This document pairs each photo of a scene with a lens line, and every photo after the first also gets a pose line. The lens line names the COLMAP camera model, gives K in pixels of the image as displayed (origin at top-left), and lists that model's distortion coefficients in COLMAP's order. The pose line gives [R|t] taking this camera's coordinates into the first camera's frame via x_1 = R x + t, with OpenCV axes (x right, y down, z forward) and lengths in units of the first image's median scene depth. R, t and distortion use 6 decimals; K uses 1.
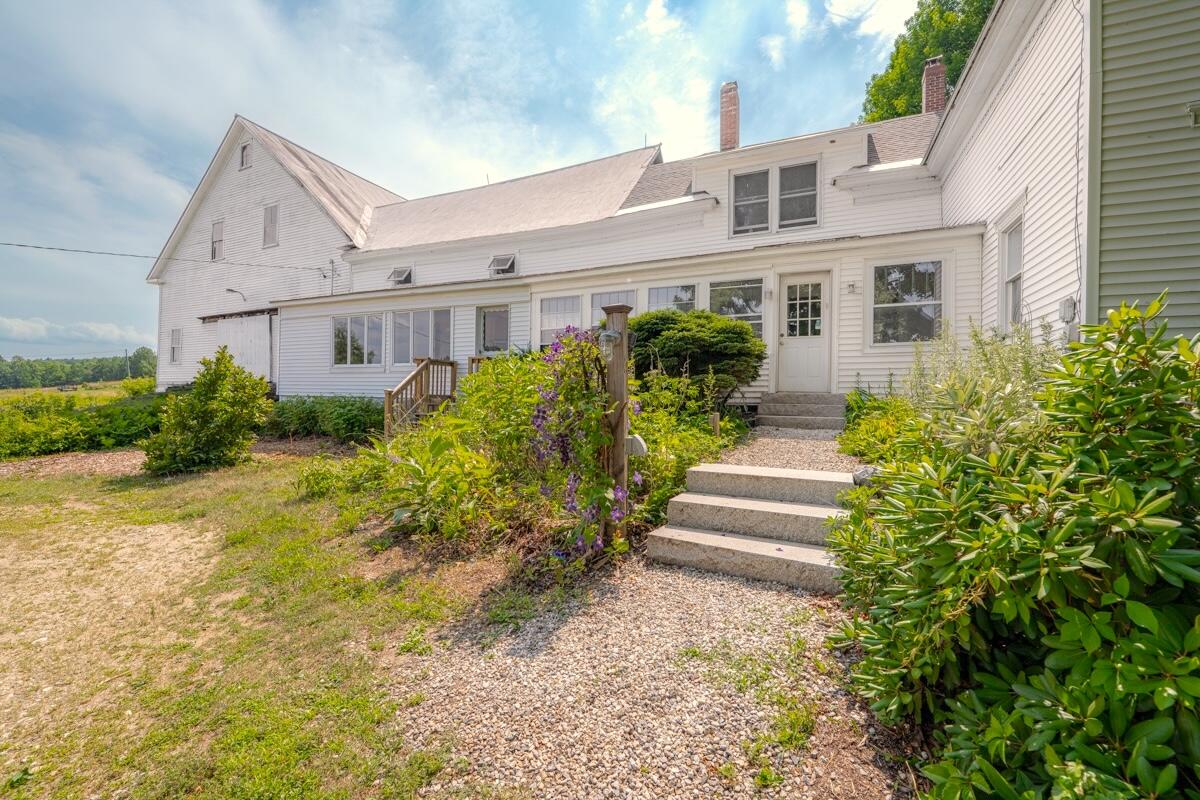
lens RADIAL K [[495.8, 0, 600.0], [0, 495.8, 400.0], [0, 0, 1]] dist [-0.006357, -0.000614]
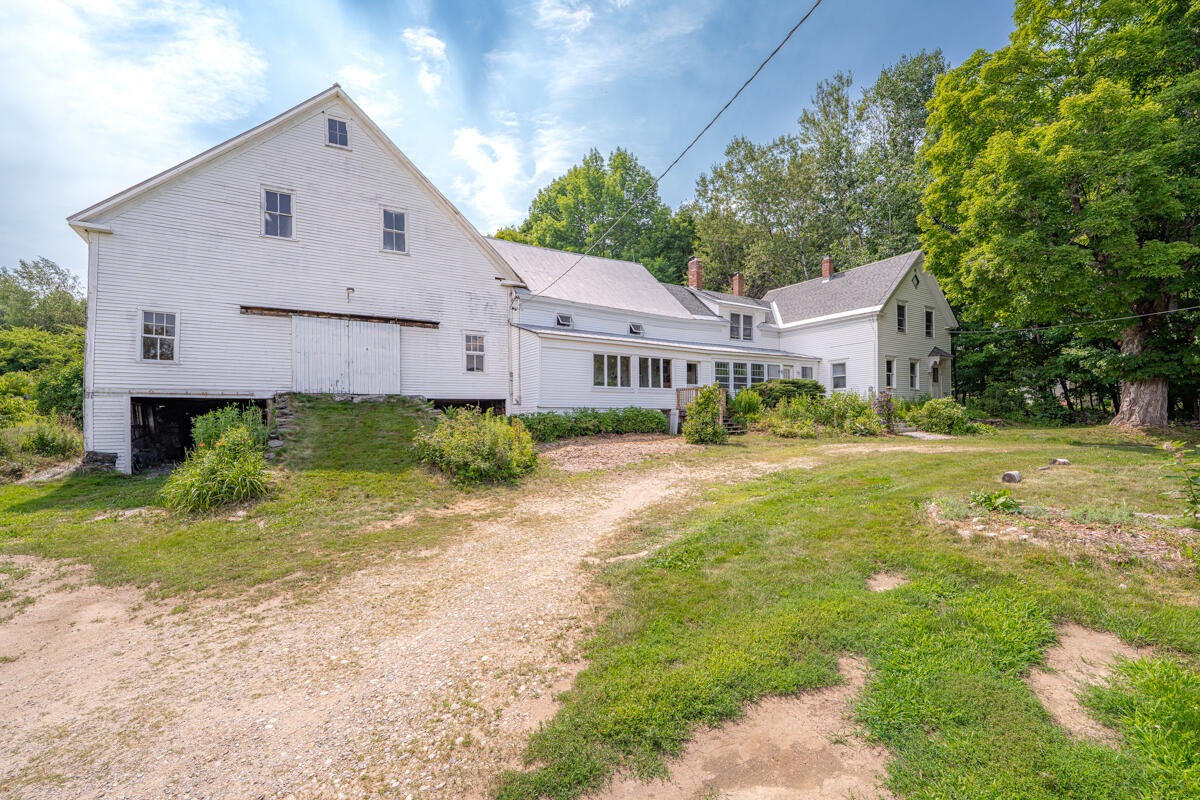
lens RADIAL K [[494.1, 0, 597.8], [0, 494.1, 421.9], [0, 0, 1]] dist [-0.018245, -0.000102]
pose [[0.561507, -0.021100, 0.827203, -2.106671], [0.015163, 0.999769, 0.015209, 0.018253], [-0.827333, 0.004003, 0.561698, 0.221066]]
